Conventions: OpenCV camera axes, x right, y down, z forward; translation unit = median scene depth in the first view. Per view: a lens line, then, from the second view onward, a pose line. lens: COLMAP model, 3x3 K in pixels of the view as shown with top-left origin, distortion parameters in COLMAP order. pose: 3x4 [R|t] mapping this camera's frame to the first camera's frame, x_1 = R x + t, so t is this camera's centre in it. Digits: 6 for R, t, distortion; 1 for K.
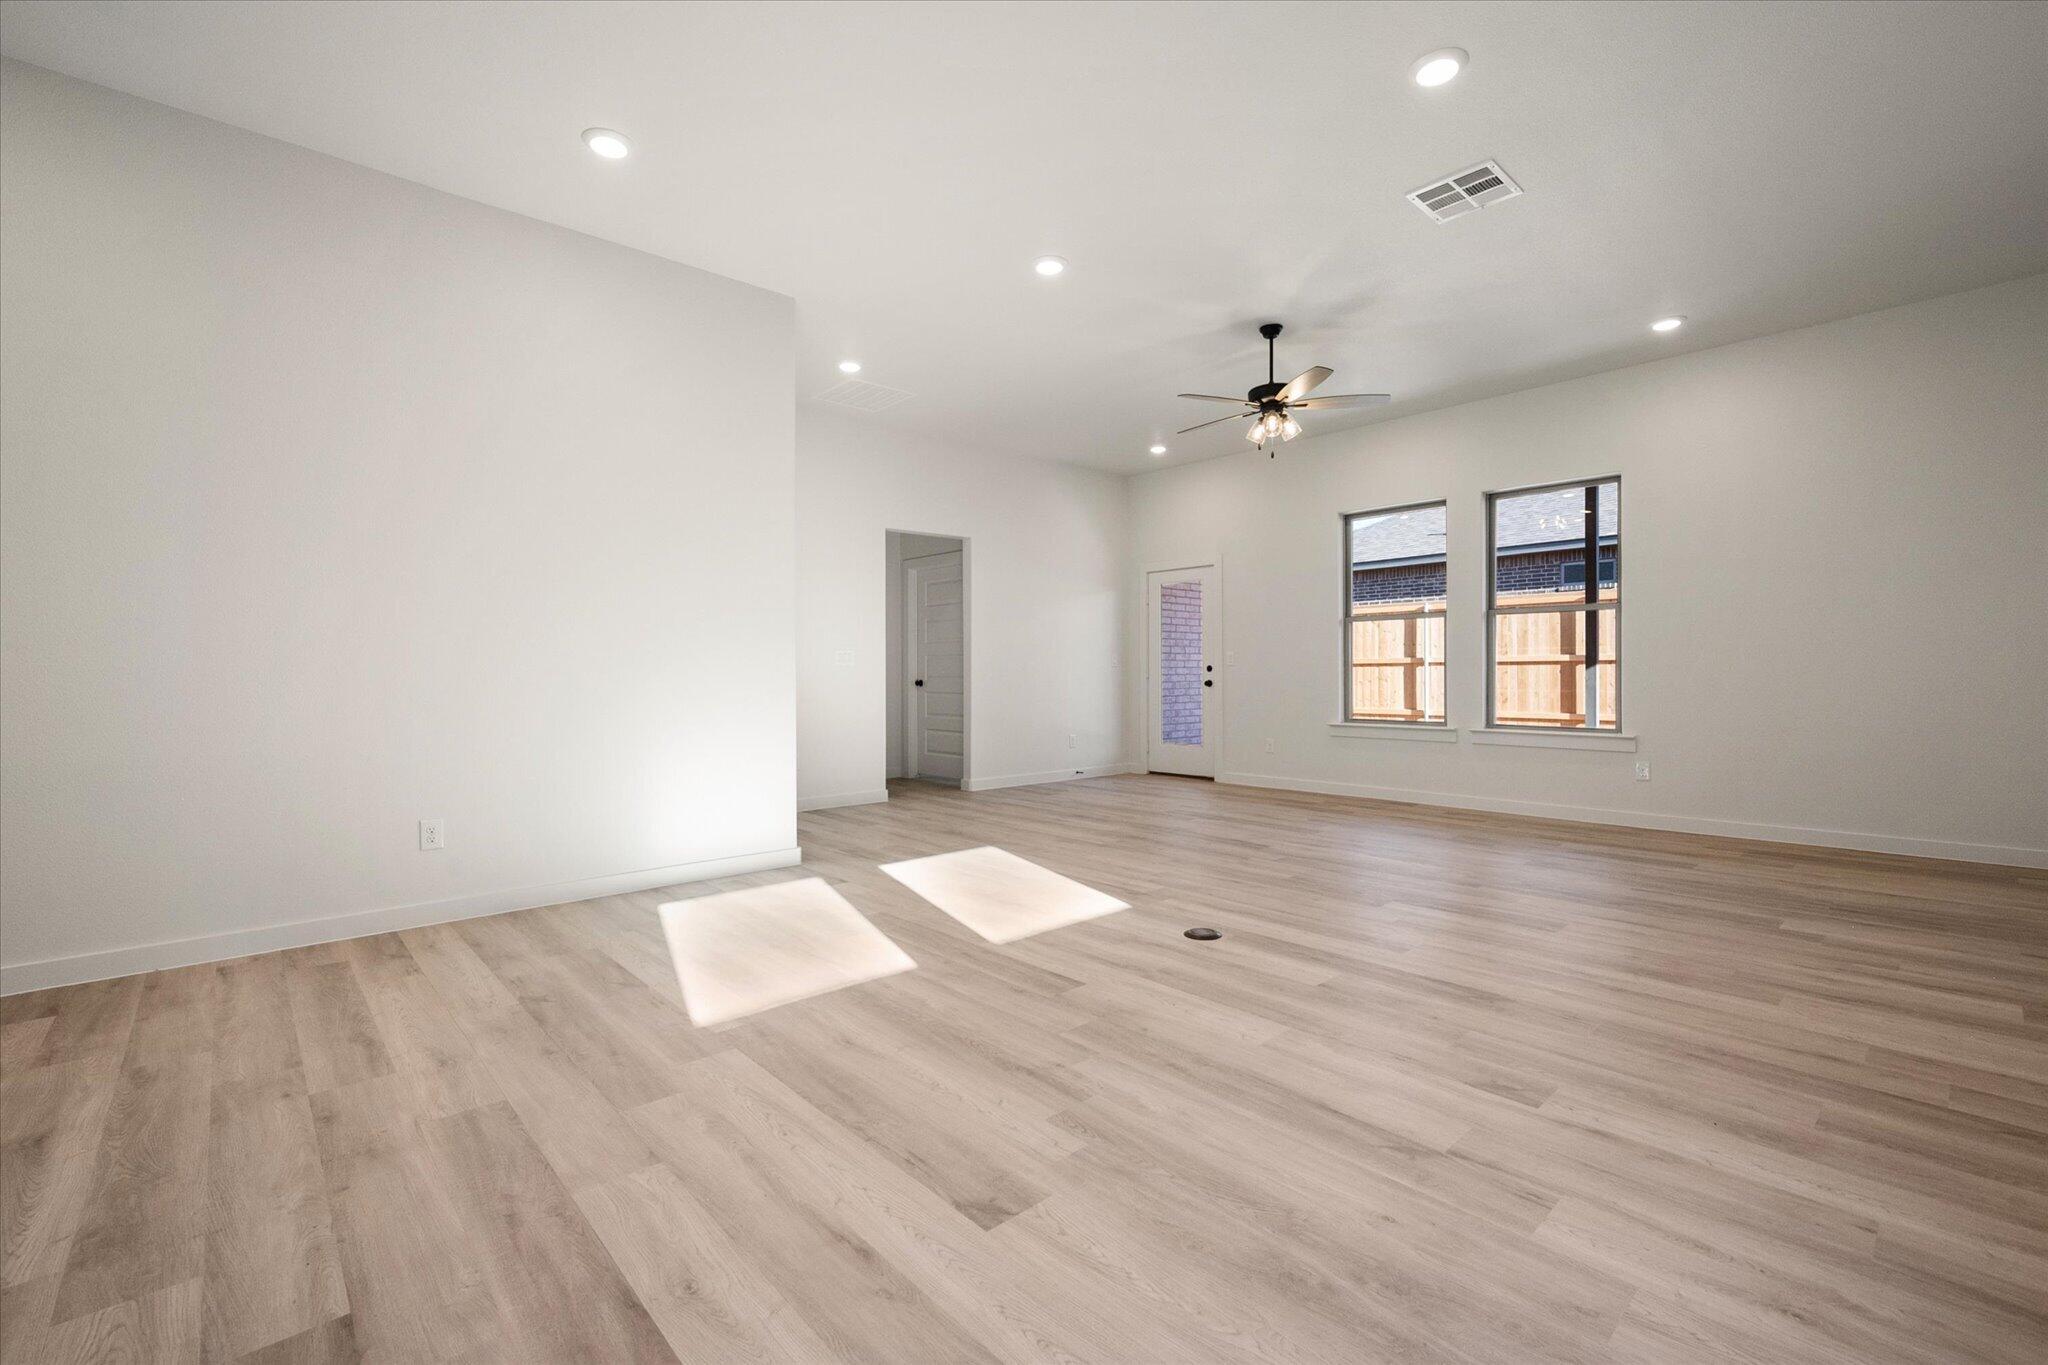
lens RADIAL K [[878.8, 0, 1025.8], [0, 878.8, 679.3], [0, 0, 1]] dist [-0.002892, 0.001521]
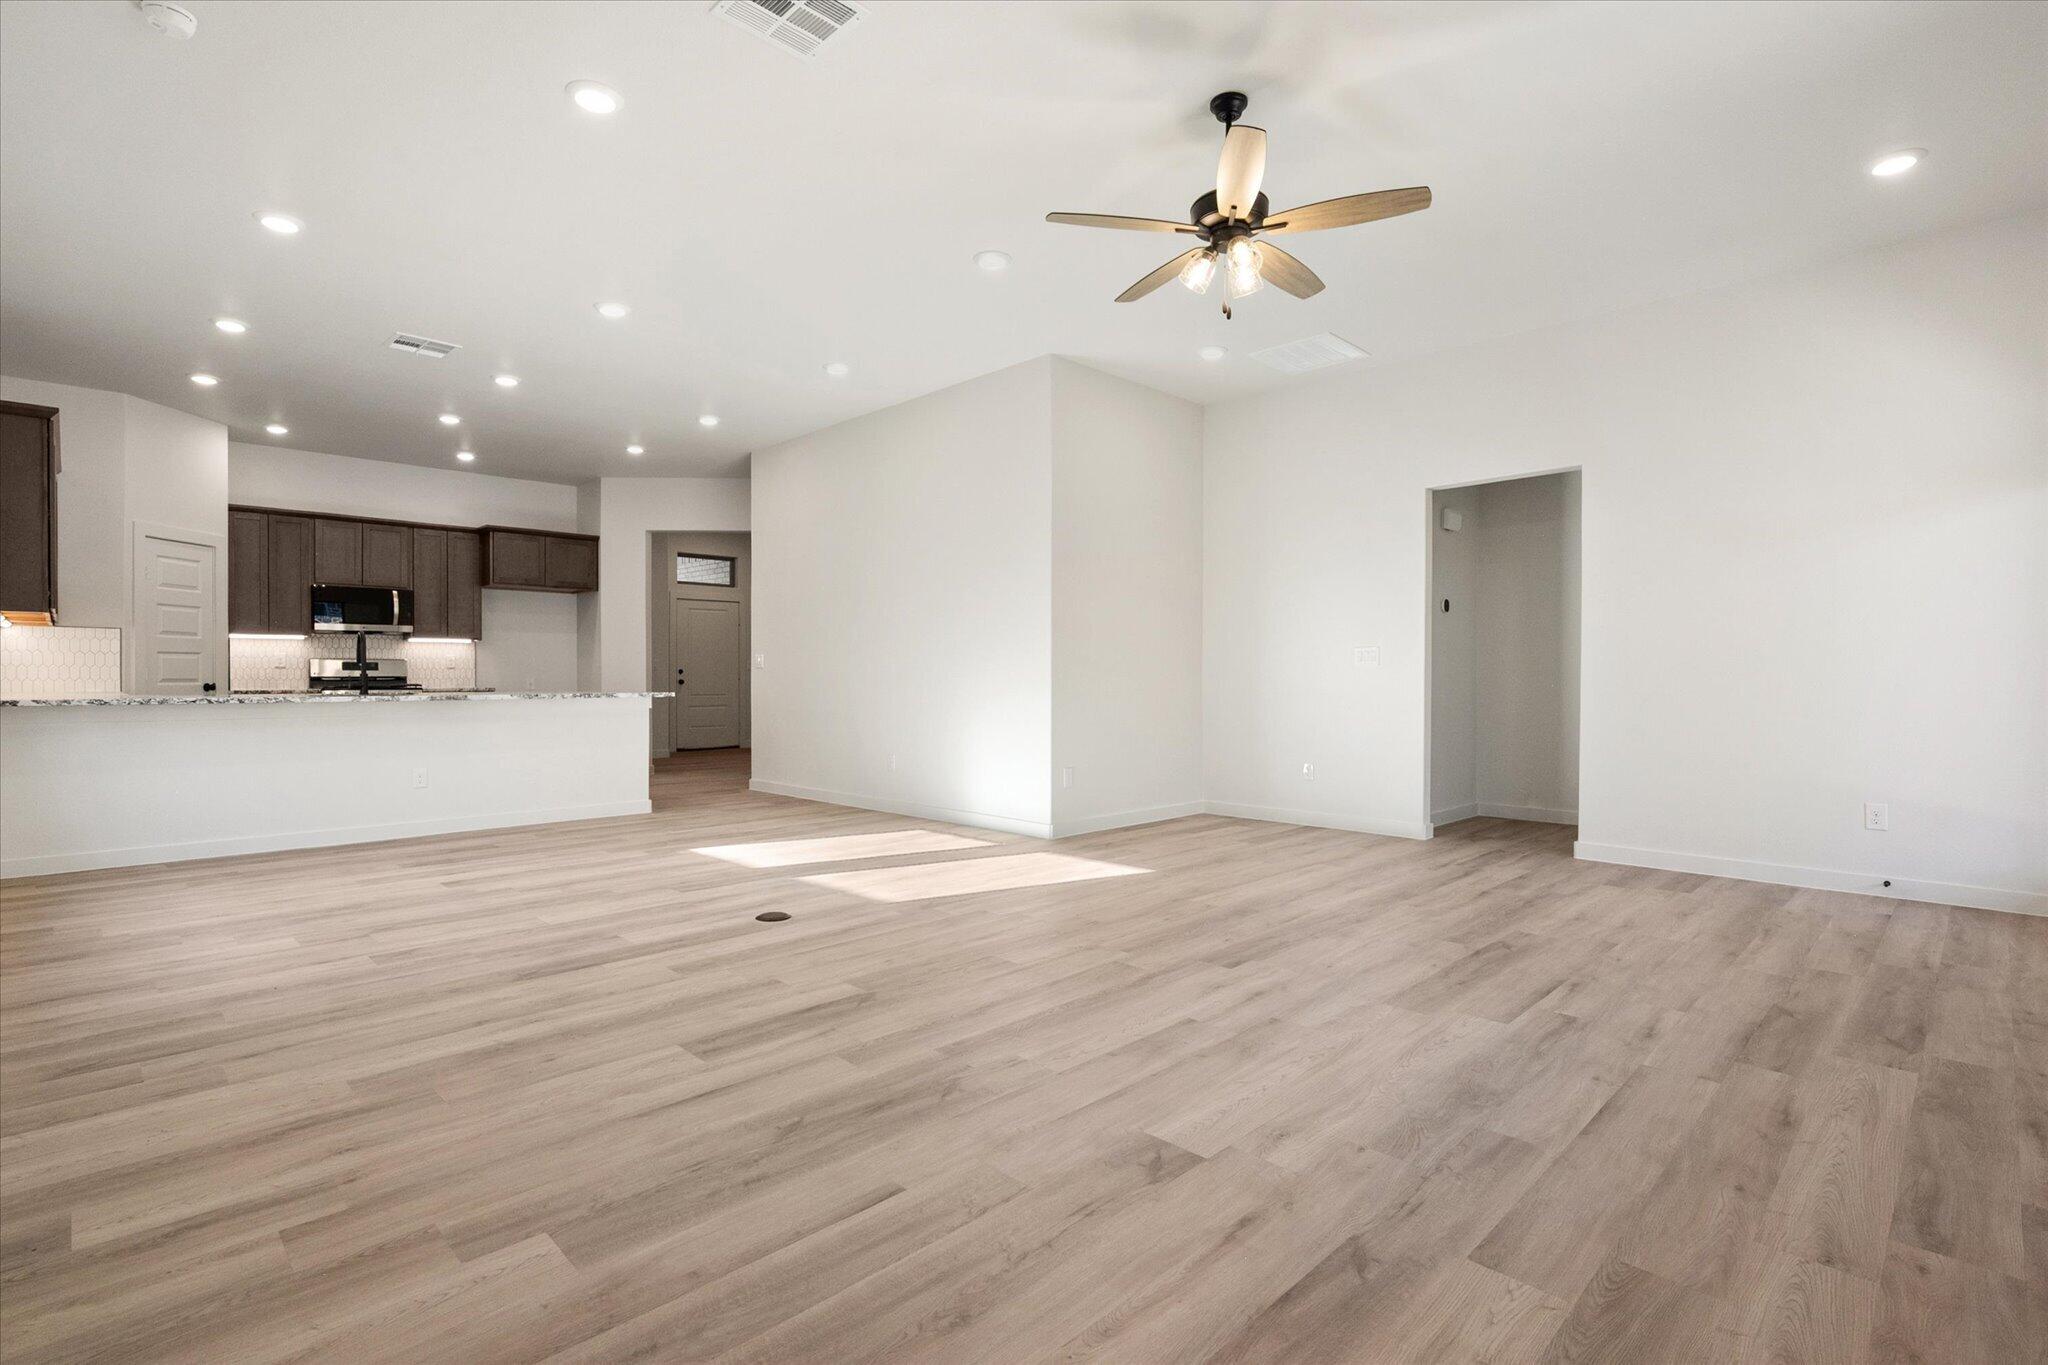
lens RADIAL K [[963.7, 0, 1008.5], [0, 963.7, 682.7], [0, 0, 1]] dist [0.003897, 0.000225]
pose [[0.031865, 0.010519, -0.999437, 1.721436], [-0.007601, 0.999918, 0.010281, -0.018892], [0.999463, 0.007269, 0.031942, 1.535002]]
